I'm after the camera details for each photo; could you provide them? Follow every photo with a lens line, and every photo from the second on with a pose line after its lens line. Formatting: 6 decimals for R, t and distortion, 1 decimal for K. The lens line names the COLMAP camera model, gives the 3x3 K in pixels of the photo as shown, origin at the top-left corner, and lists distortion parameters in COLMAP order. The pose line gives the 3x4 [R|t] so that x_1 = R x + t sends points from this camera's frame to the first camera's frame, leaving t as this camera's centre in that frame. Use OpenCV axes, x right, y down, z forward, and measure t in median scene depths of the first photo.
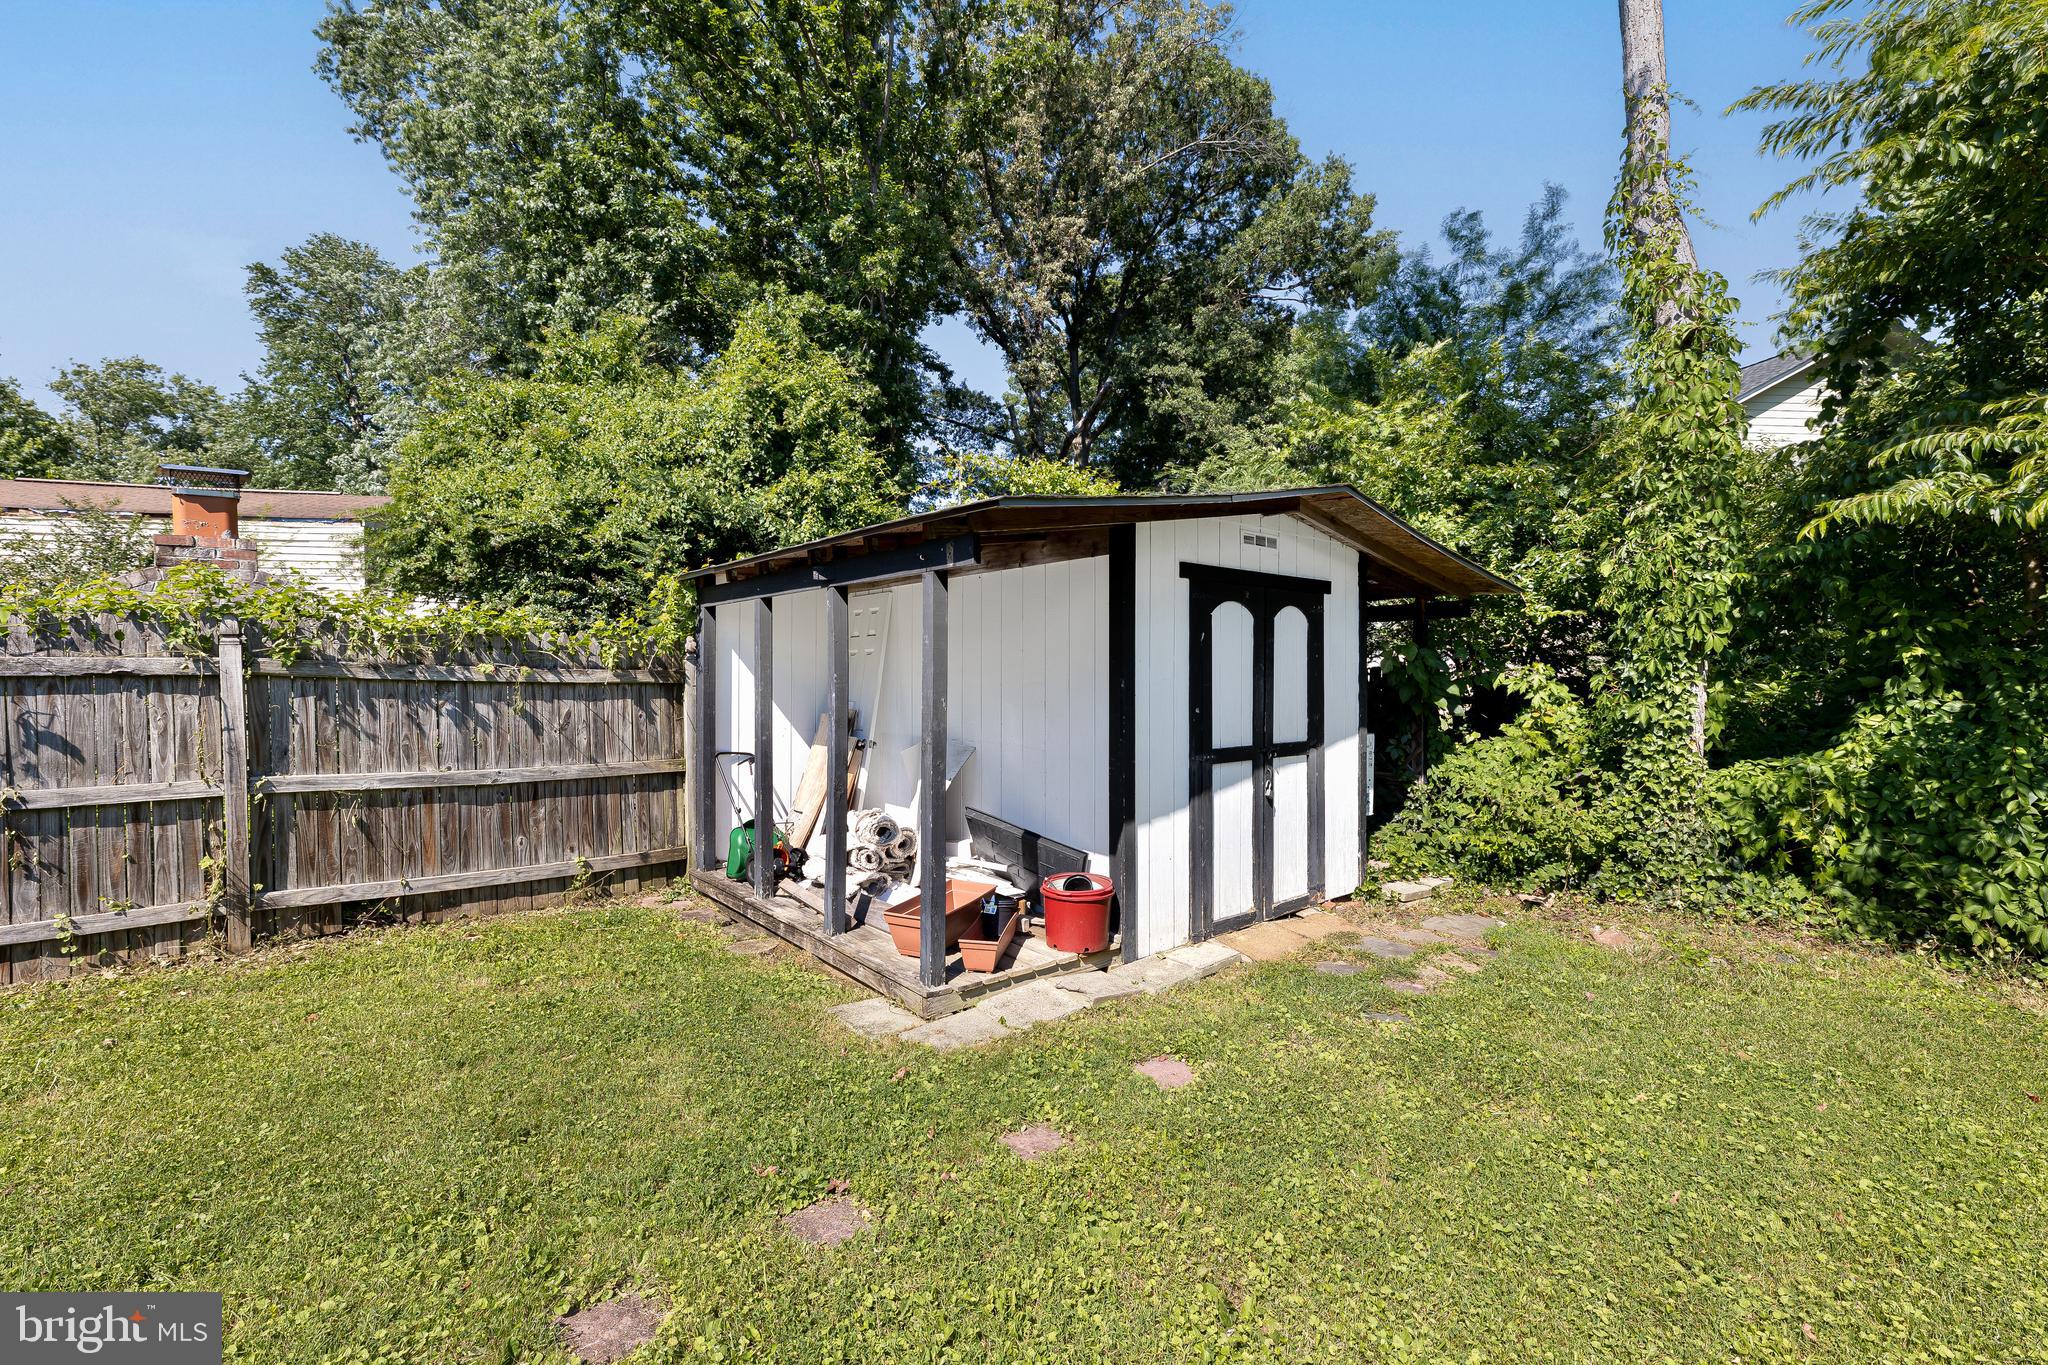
lens RADIAL K [[864.6, 0, 1027.7], [0, 864.6, 657.7], [0, 0, 1]] dist [-0.000177, 0.000150]
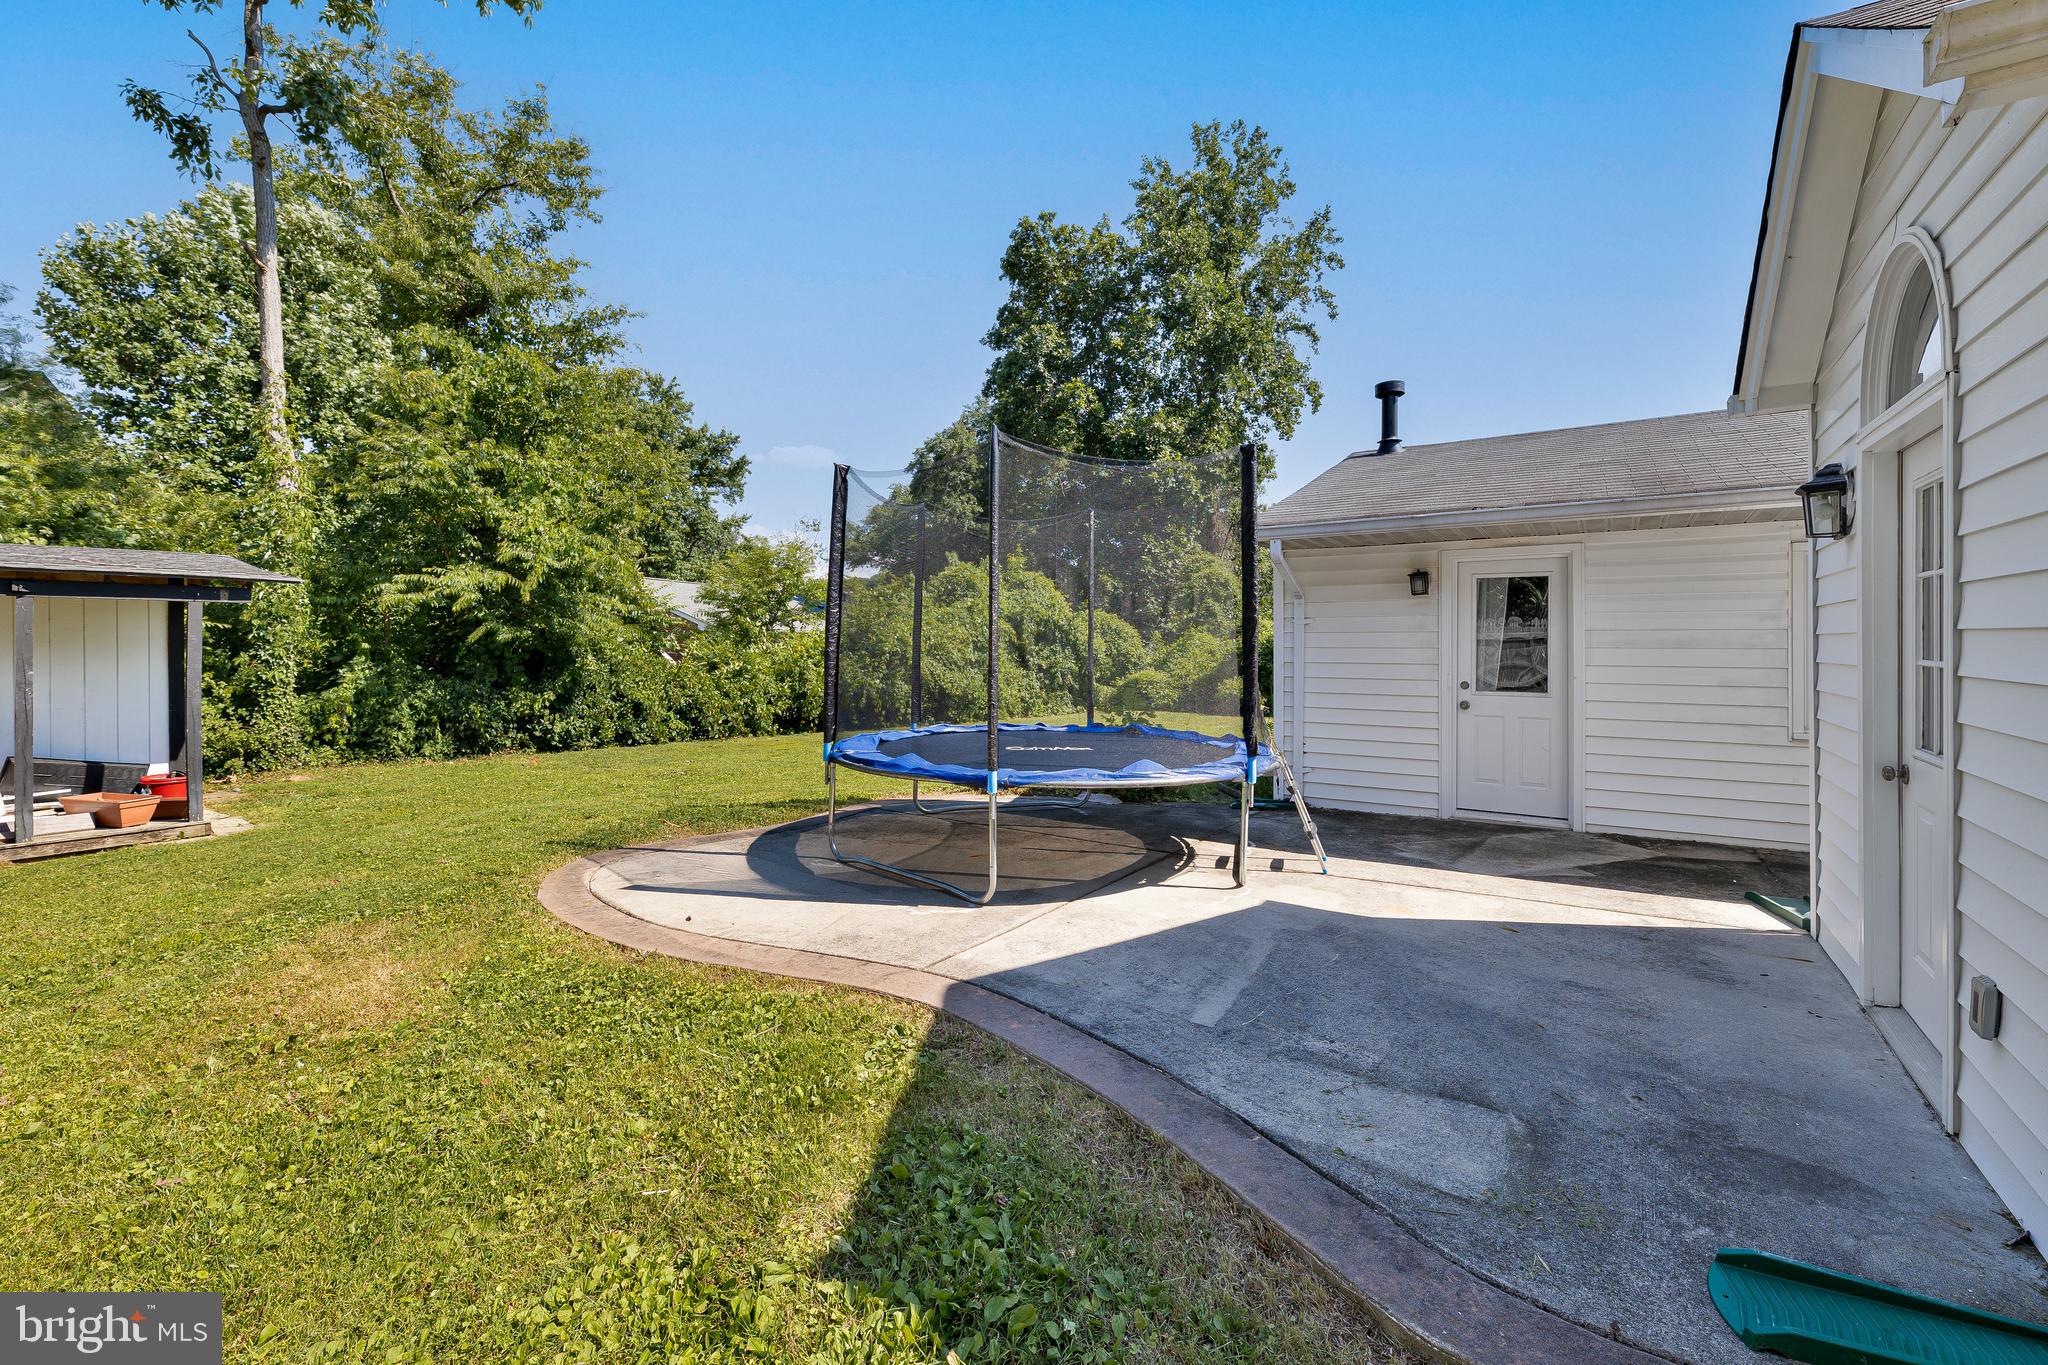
lens RADIAL K [[864.6, 0, 1027.7], [0, 864.6, 657.7], [0, 0, 1]] dist [-0.000177, 0.000150]
pose [[-0.255848, -0.007773, 0.966686, -2.027236], [-0.000026, 0.999968, 0.008033, 0.006006], [-0.966717, 0.002030, -0.255840, -0.224596]]
